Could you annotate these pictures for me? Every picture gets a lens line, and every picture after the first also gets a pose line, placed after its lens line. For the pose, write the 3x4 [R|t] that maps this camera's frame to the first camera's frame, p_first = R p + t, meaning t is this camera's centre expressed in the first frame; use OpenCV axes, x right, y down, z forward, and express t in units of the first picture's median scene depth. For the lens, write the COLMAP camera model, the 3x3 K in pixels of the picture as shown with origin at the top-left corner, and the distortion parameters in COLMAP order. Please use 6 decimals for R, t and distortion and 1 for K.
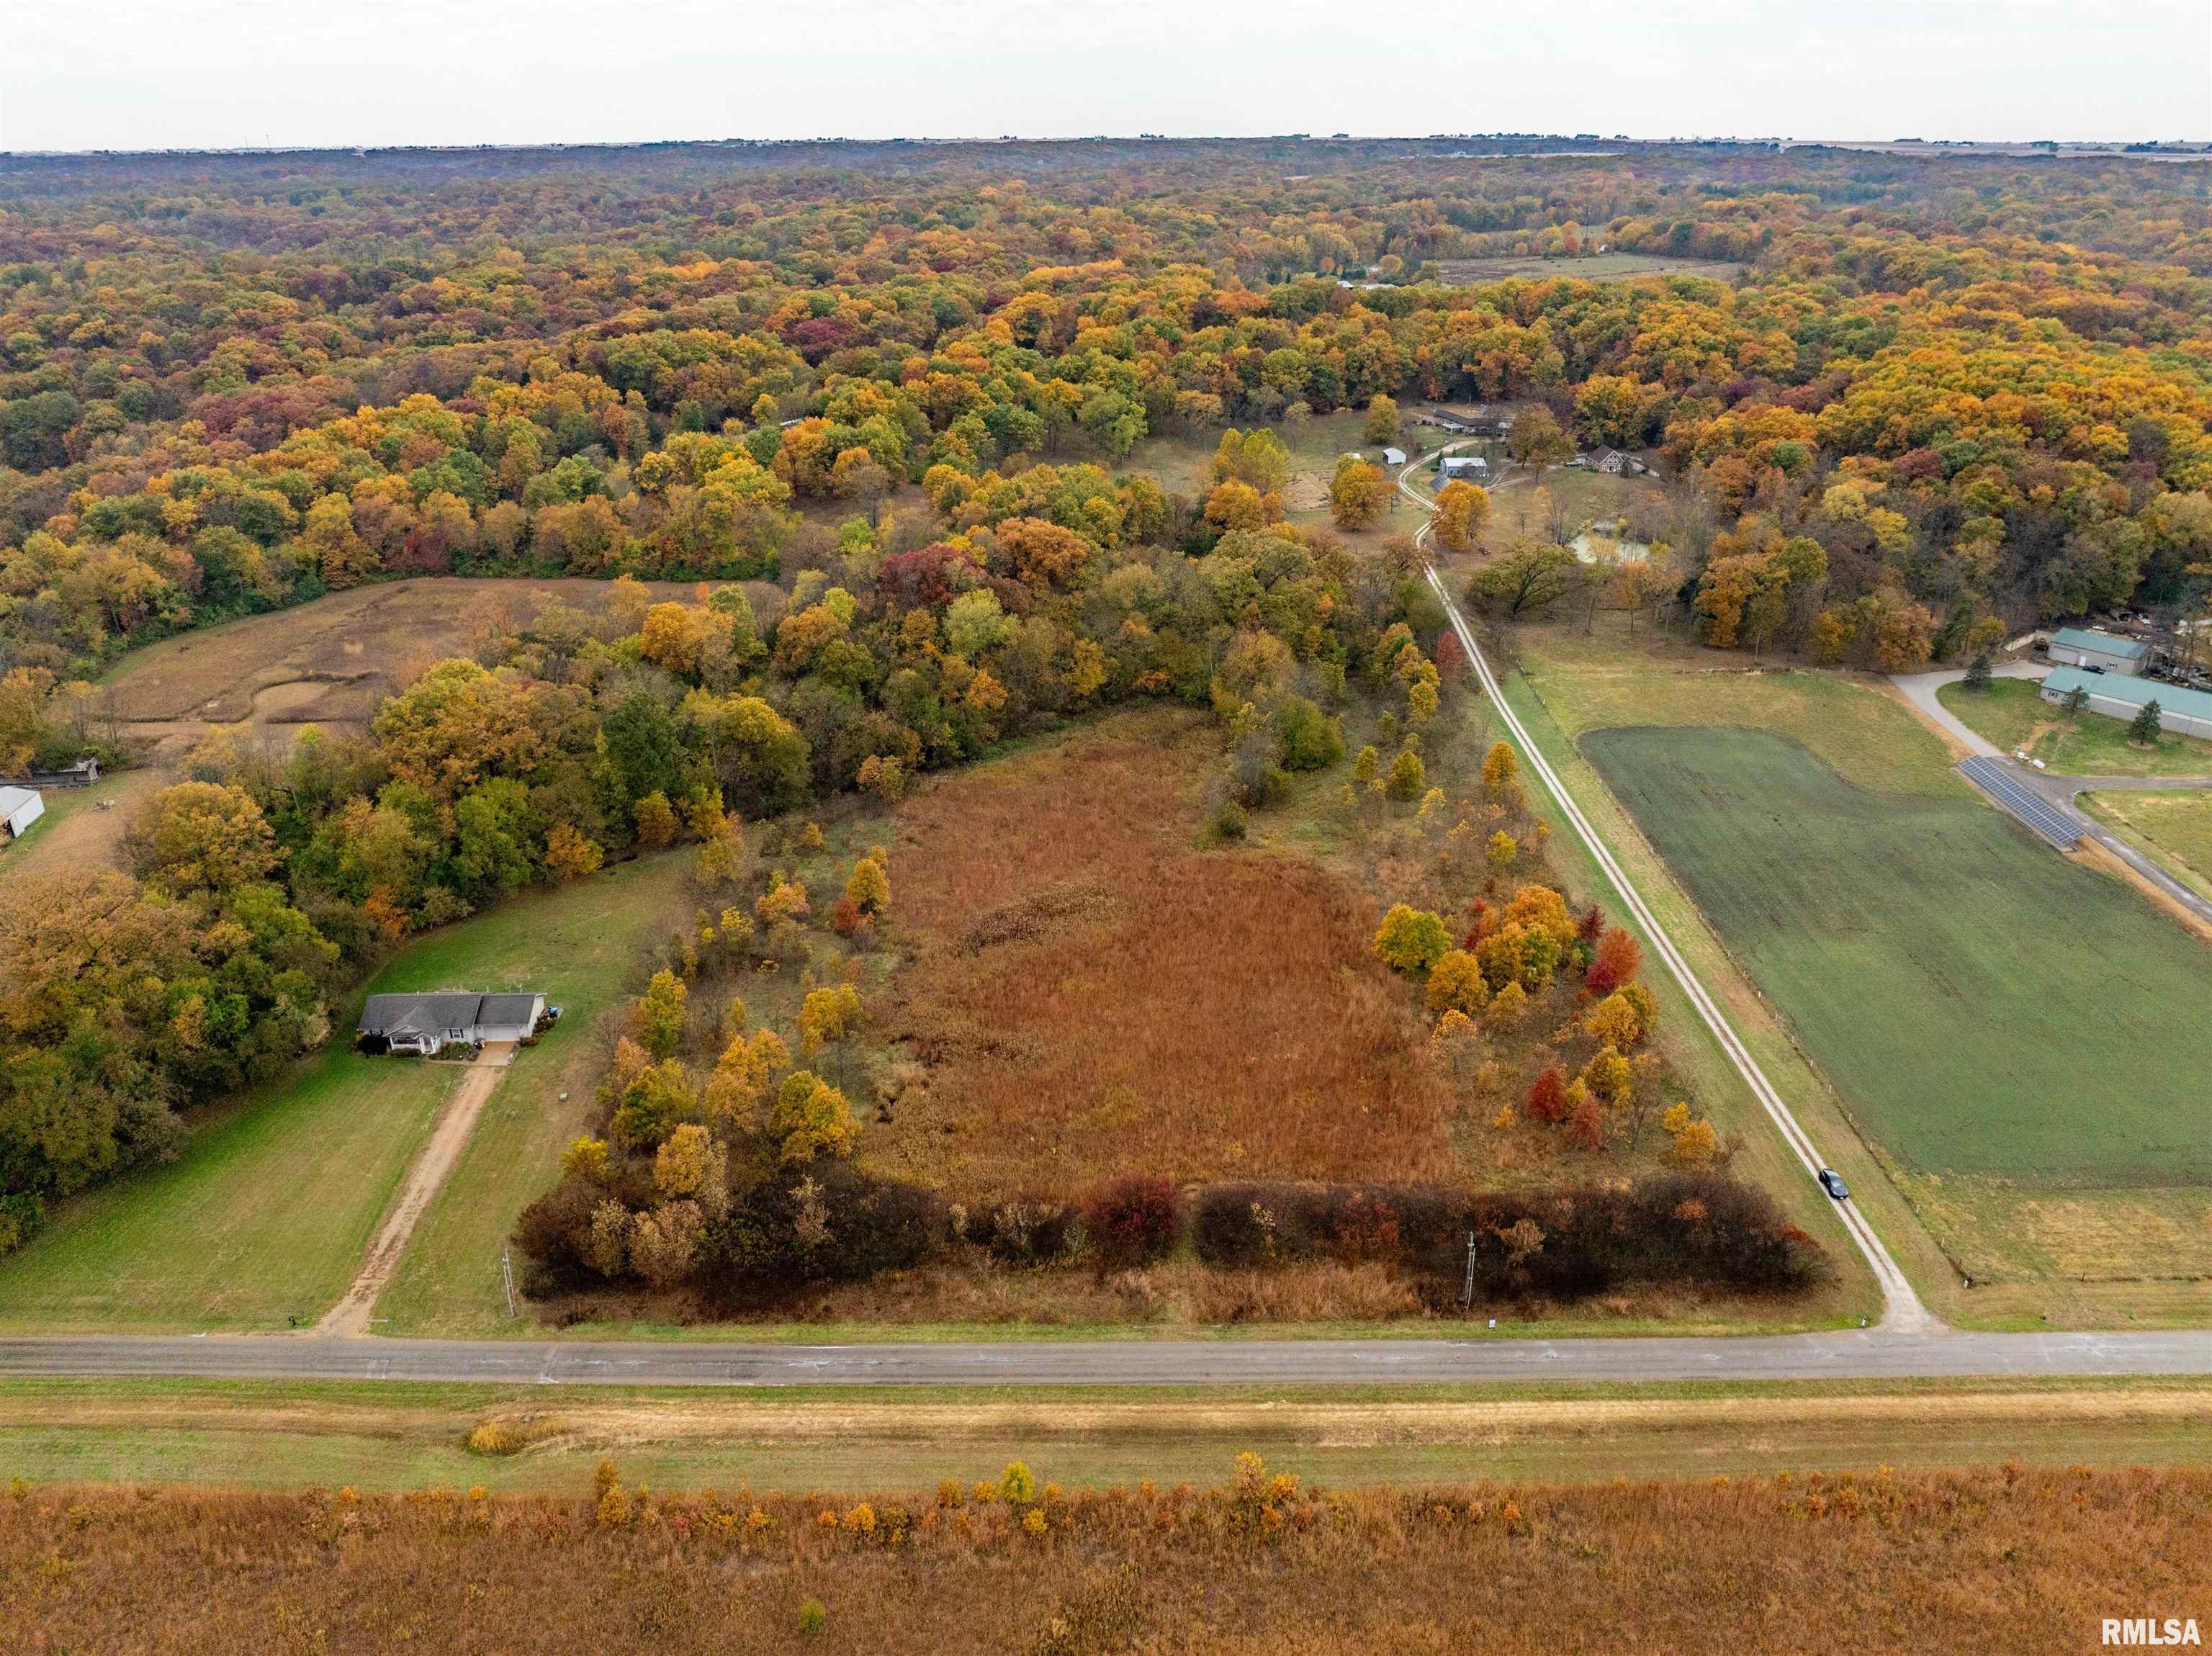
lens RADIAL K [[1537.8, 0, 1106.8], [0, 1537.8, 870.5], [0, 0, 1]] dist [-0.057542, 0.028122]
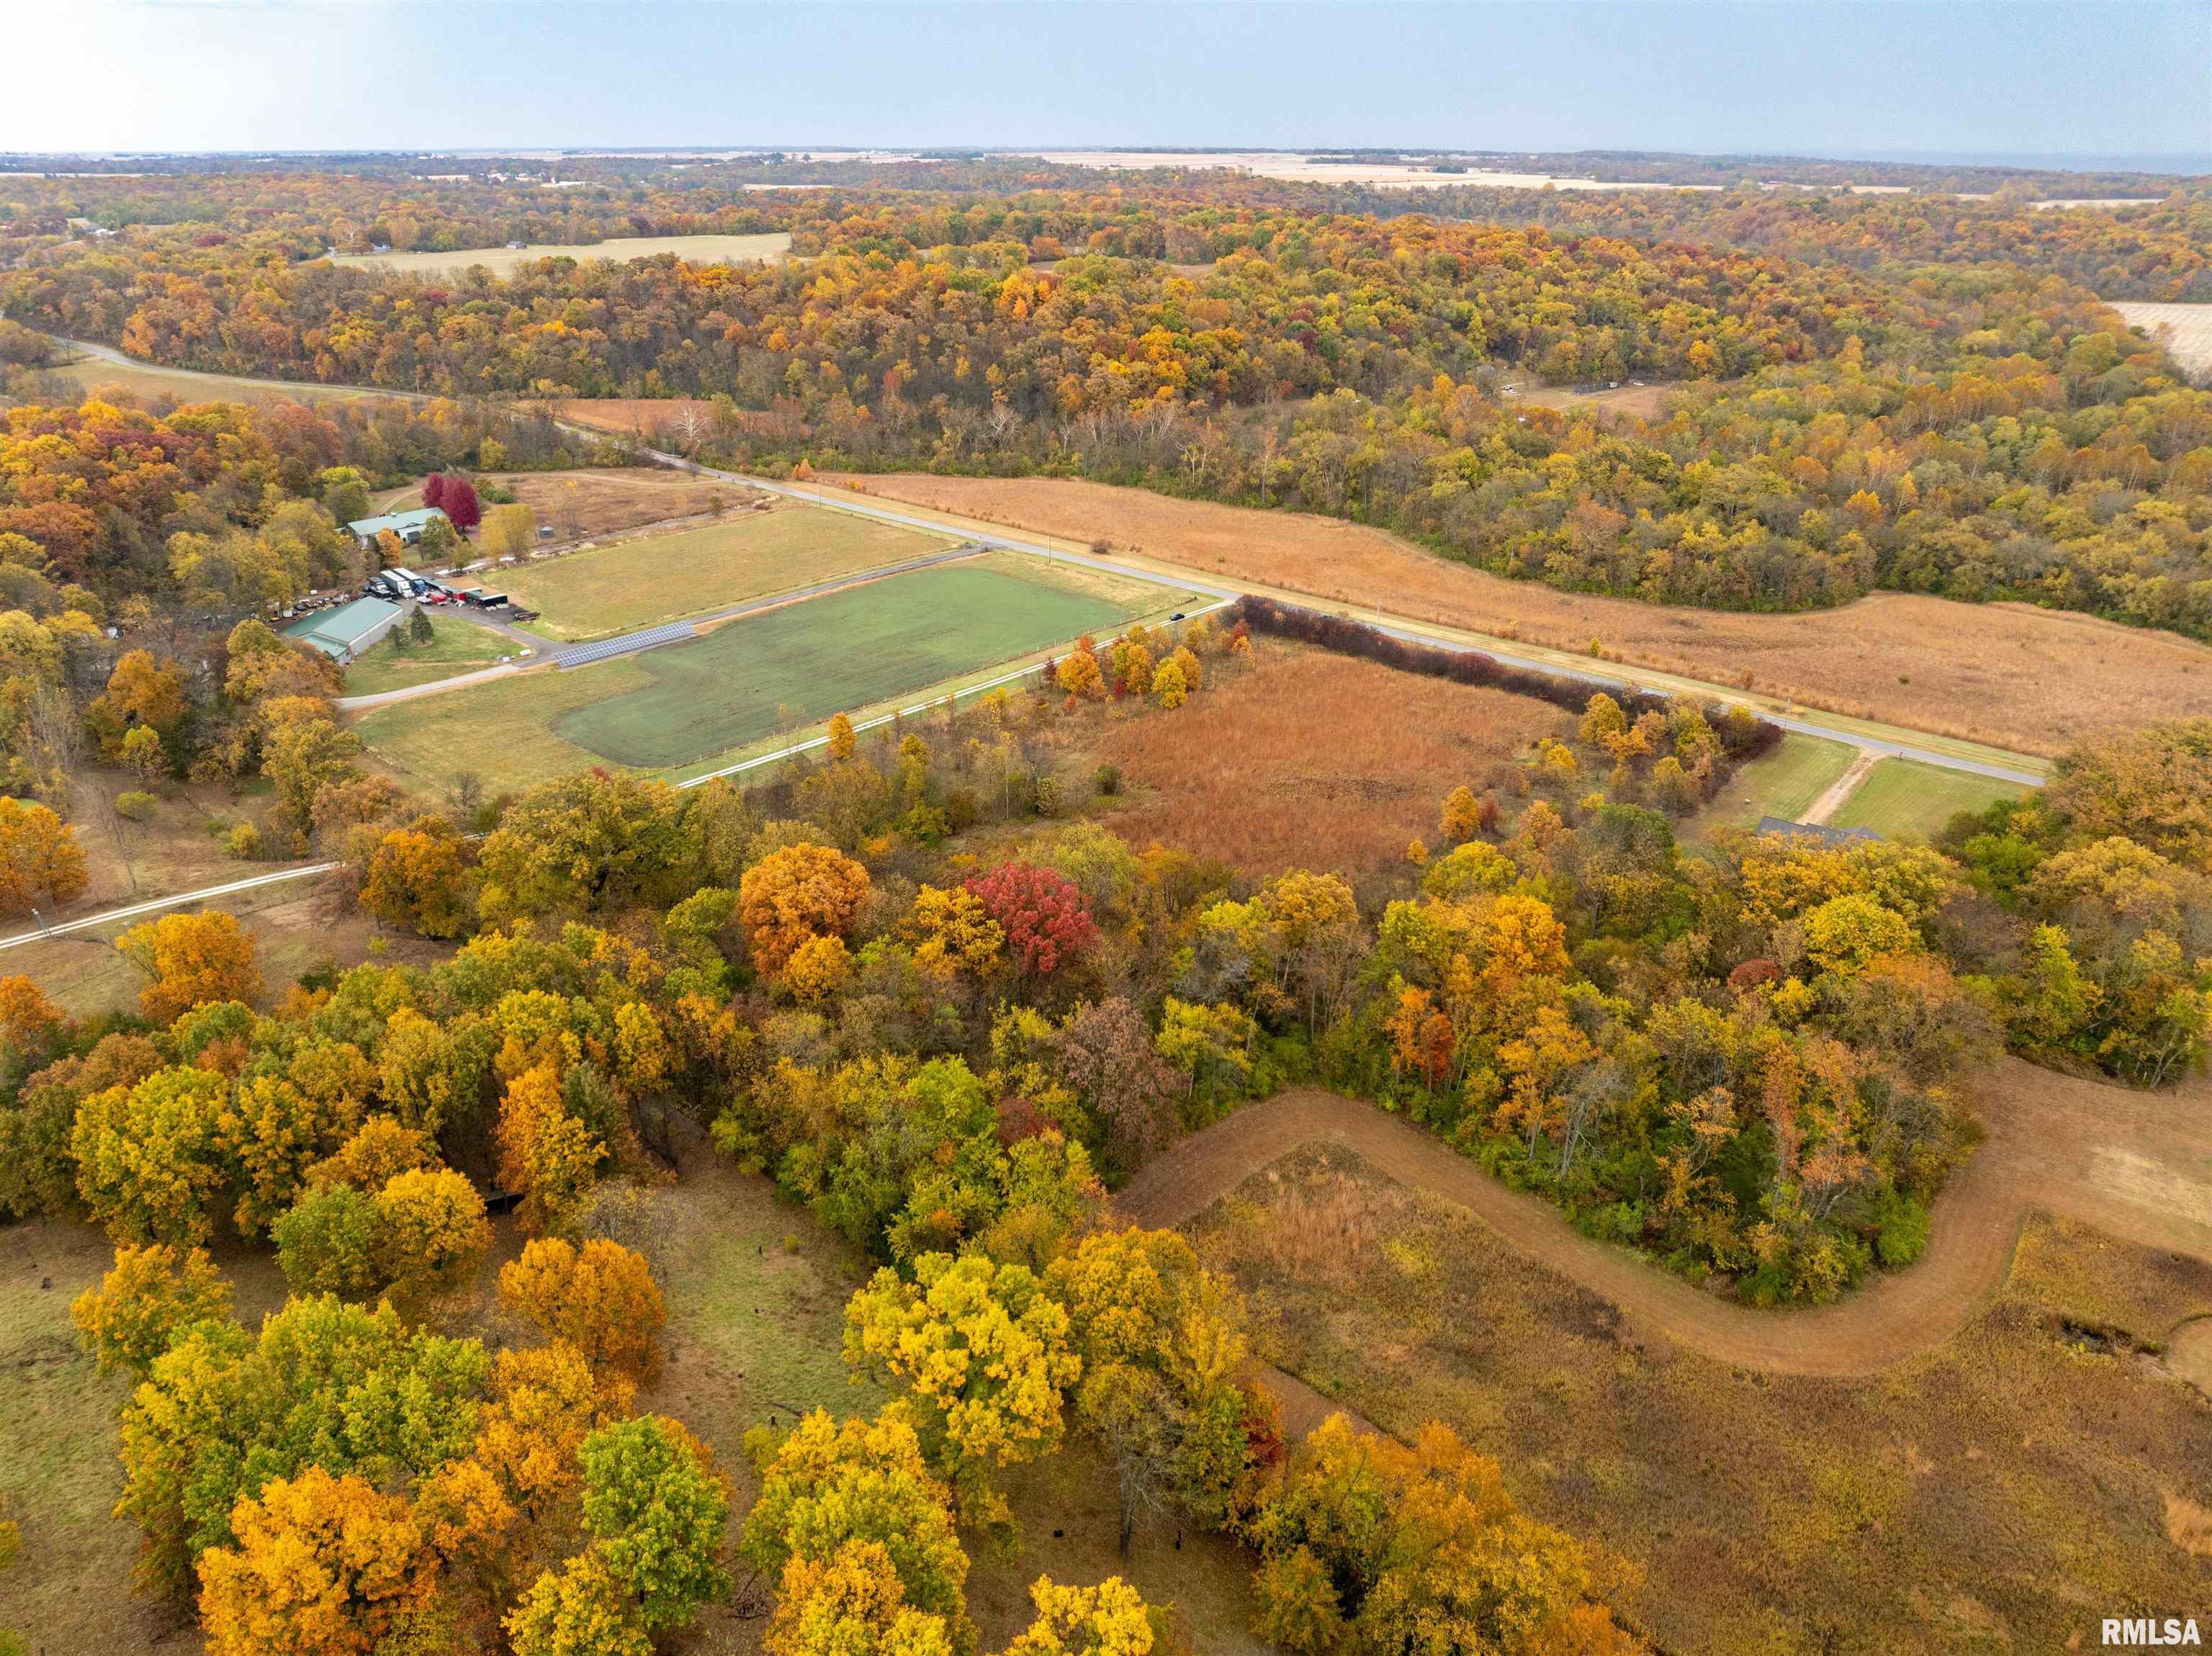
lens RADIAL K [[1552.3, 0, 1096.2], [0, 1552.3, 829.2], [0, 0, 1]] dist [-0.046519, 0.016237]
pose [[-0.746616, -0.263165, 0.610990, -0.634490], [0.293806, 0.693566, 0.657757, -0.780907], [-0.596860, 0.670605, -0.440508, 1.620579]]
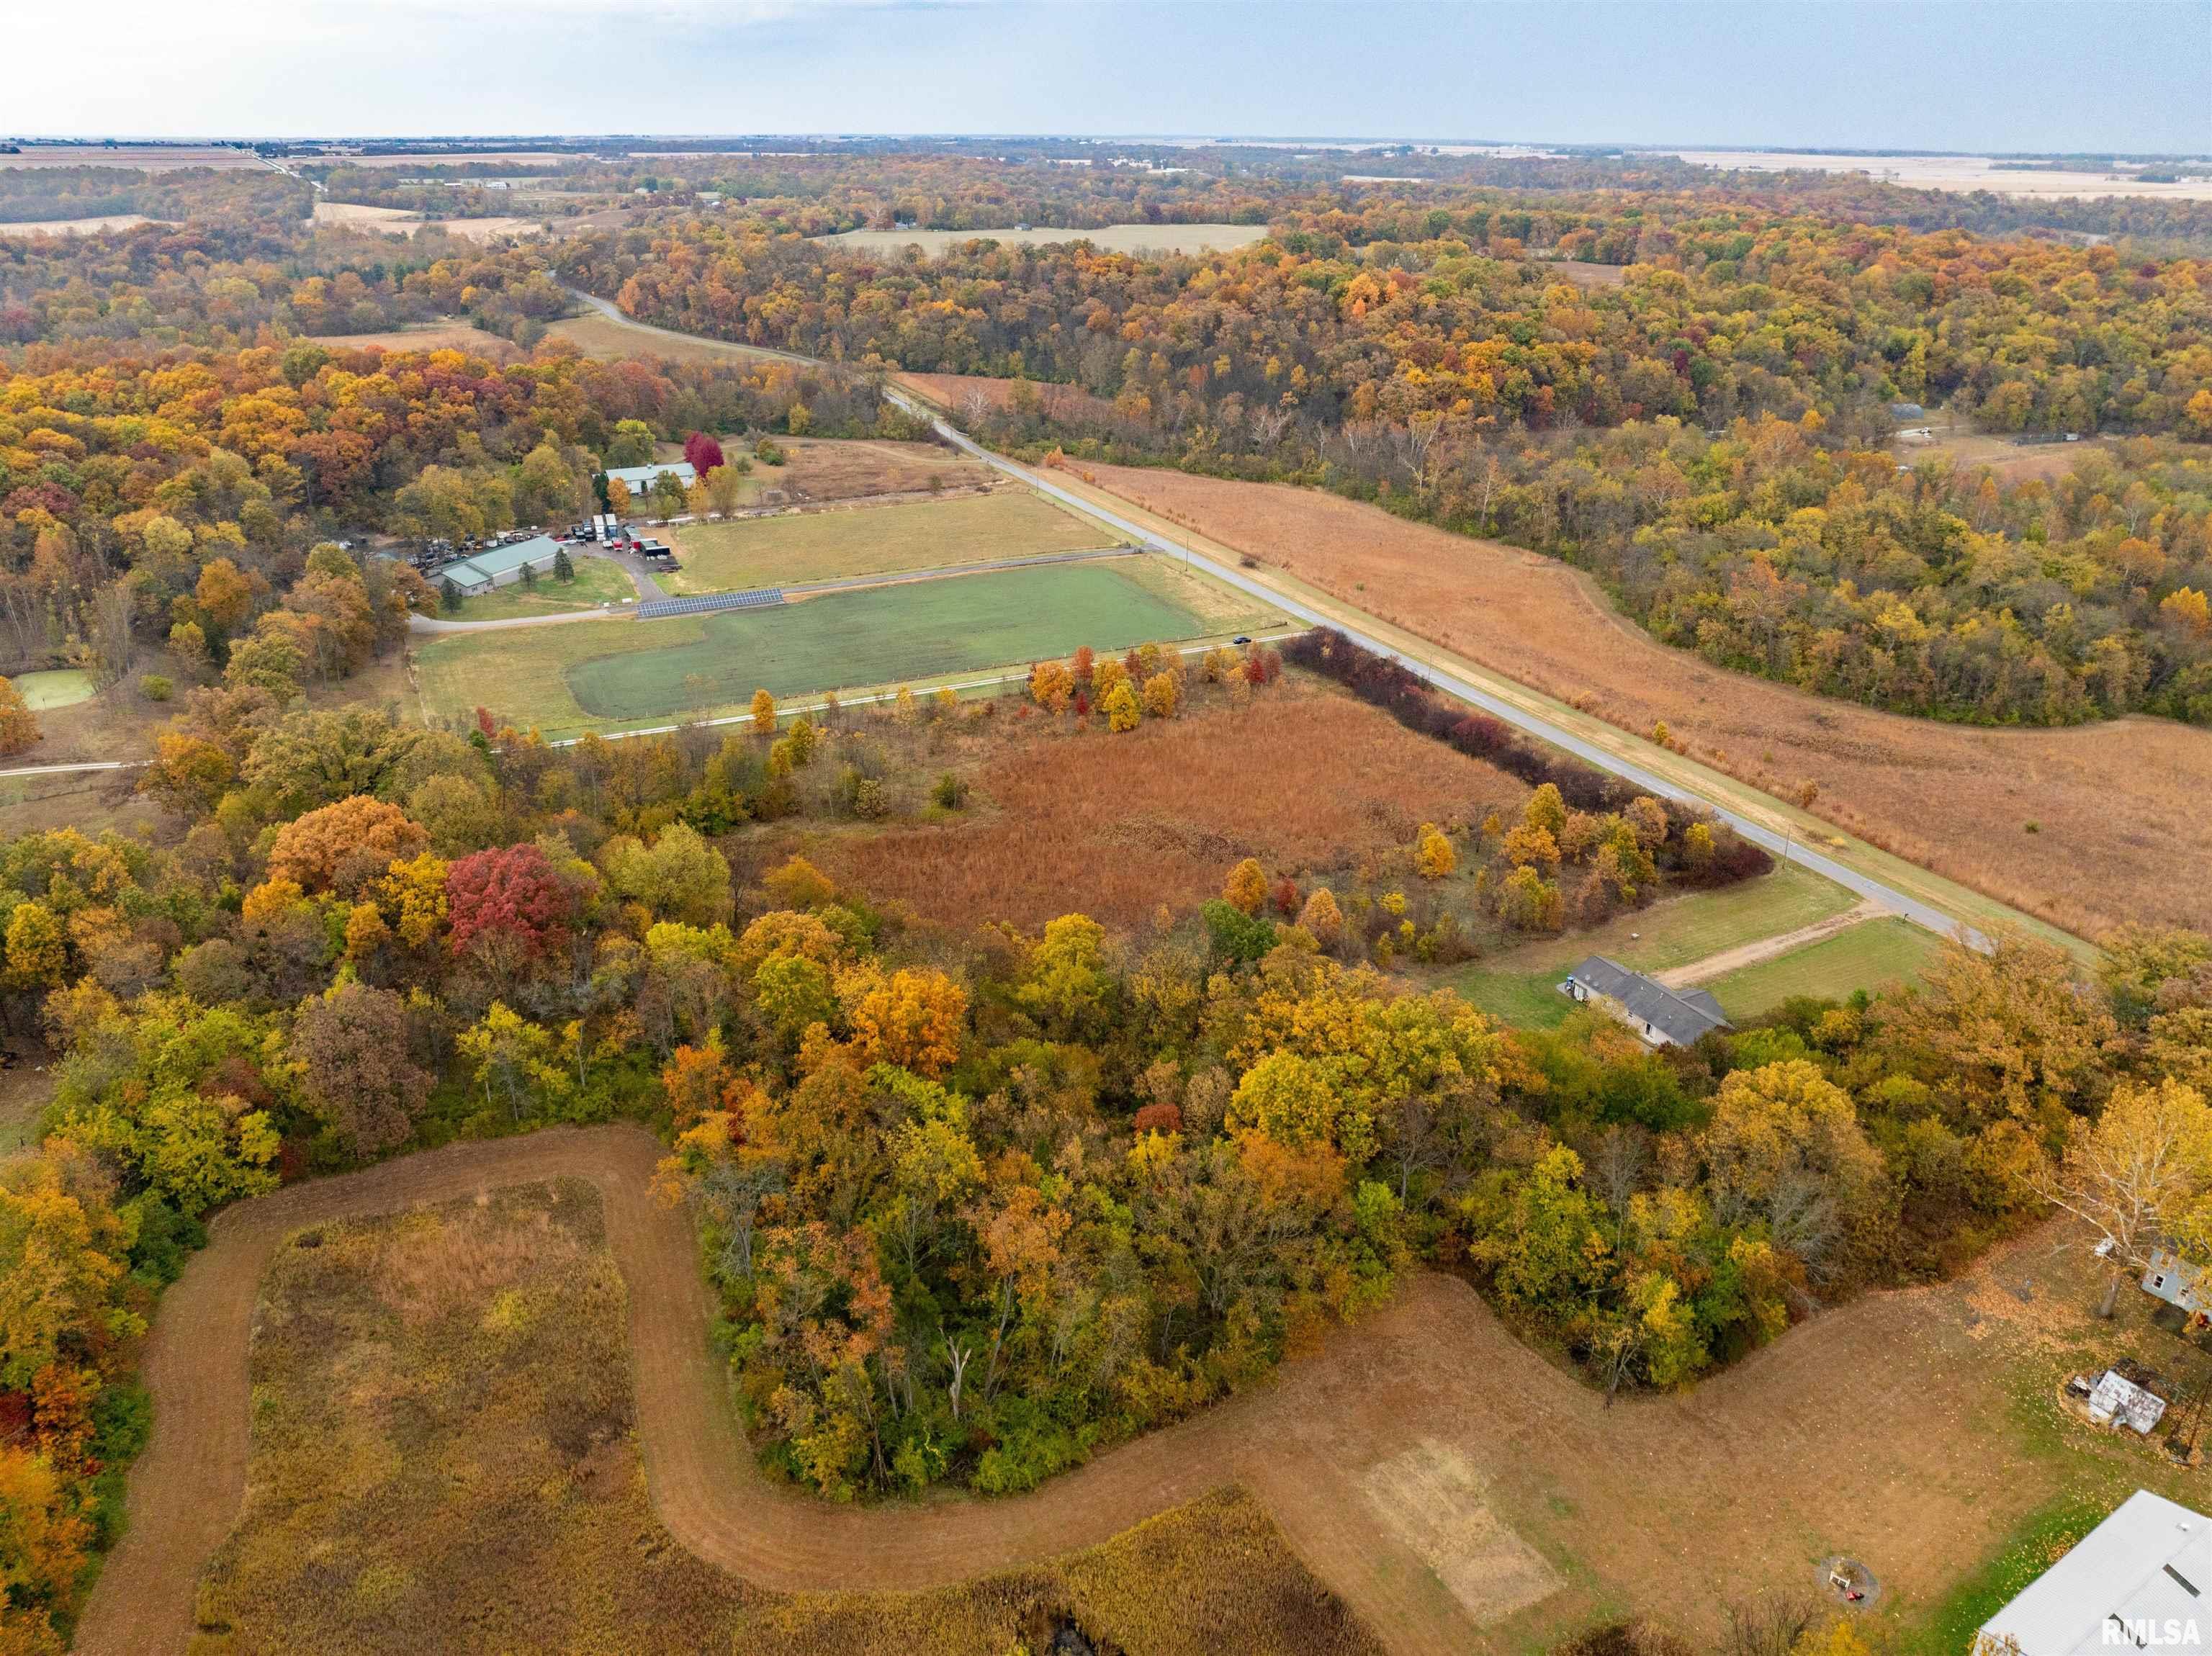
lens RADIAL K [[1552.3, 0, 1096.2], [0, 1552.3, 829.2], [0, 0, 1]] dist [-0.046519, 0.016237]
pose [[-0.435725, -0.364485, 0.822979, -0.908004], [0.389339, 0.748050, 0.537435, -0.582729], [-0.811516, 0.554592, -0.184036, 1.210872]]
